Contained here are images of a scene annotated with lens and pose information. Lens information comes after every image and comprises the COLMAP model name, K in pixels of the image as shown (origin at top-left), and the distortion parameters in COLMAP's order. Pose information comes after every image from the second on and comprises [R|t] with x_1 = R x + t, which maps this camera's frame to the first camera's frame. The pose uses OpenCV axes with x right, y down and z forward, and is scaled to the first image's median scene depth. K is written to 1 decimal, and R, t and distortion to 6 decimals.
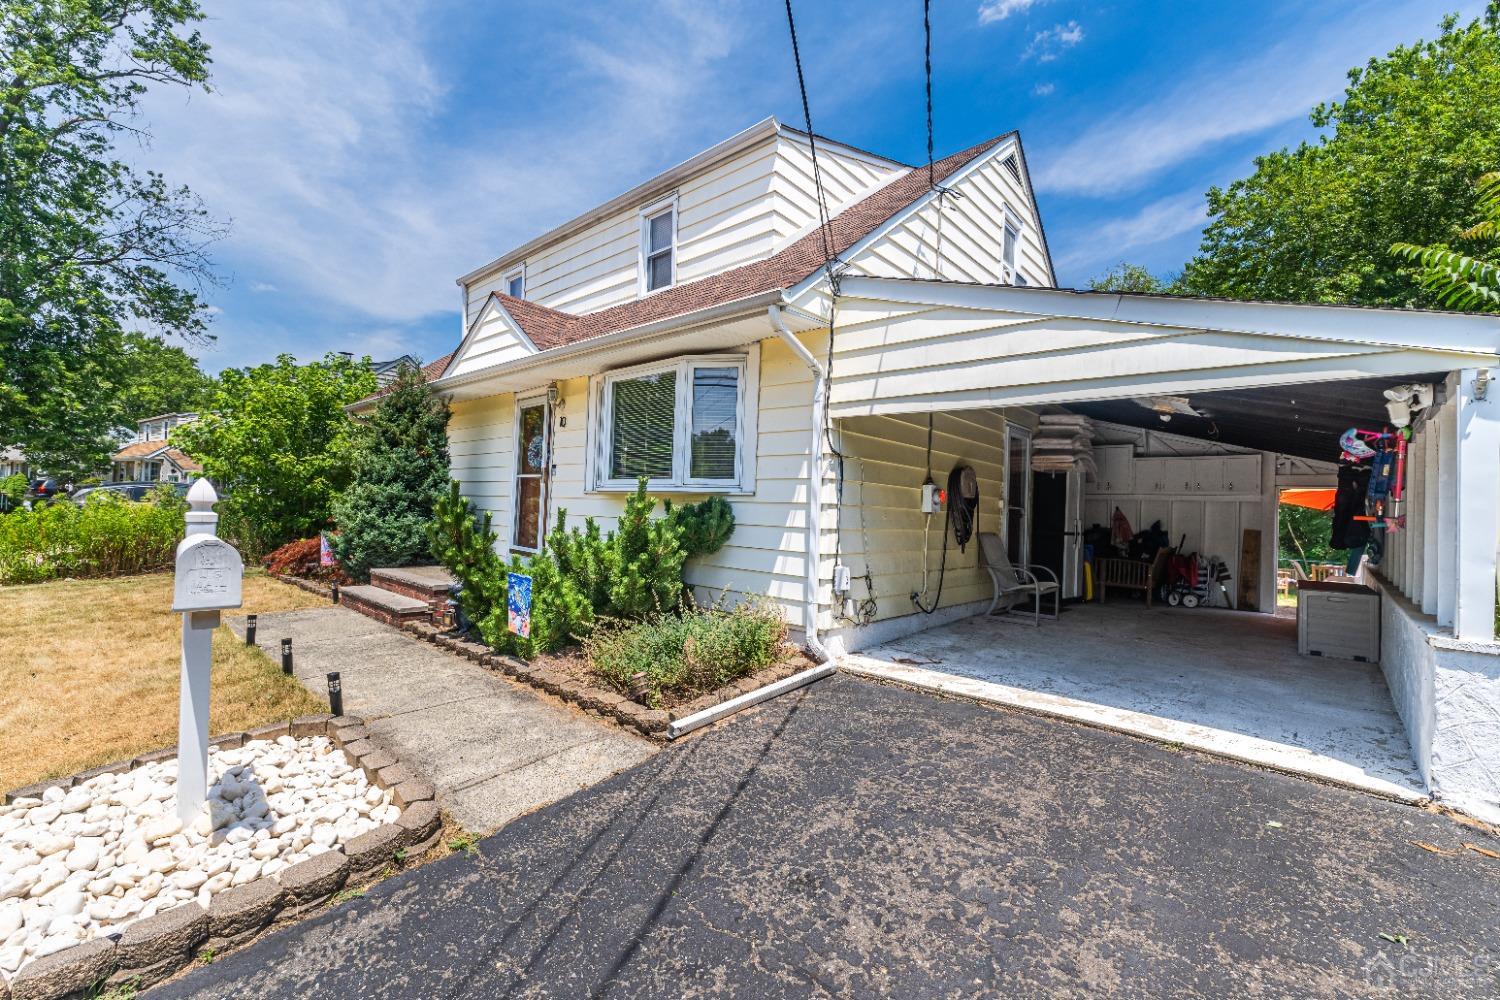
lens RADIAL K [[630.3, 0, 751.2], [0, 630.3, 500.0], [0, 0, 1]] dist [0.003072, 0.000282]
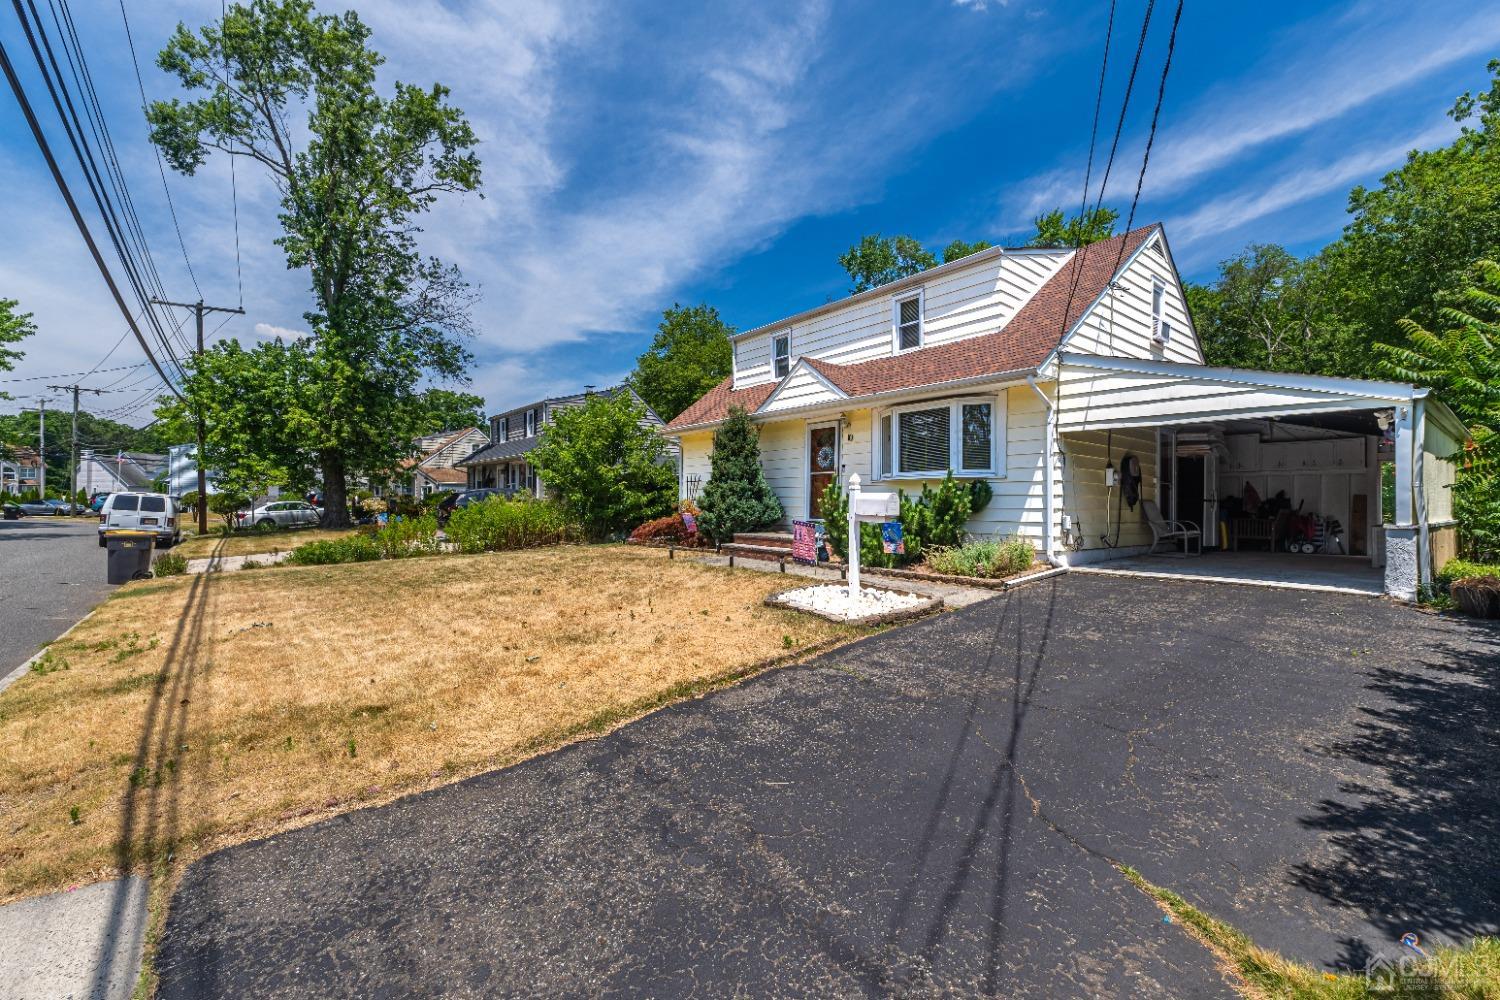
lens RADIAL K [[622.7, 0, 749.9], [0, 622.7, 501.2], [0, 0, 1]] dist [-0.000795, 0.000329]
pose [[0.985931, -0.028078, -0.164781, -0.307232], [0.029396, 0.999552, 0.005563, 0.020032], [0.164551, -0.010328, 0.986315, -0.603931]]
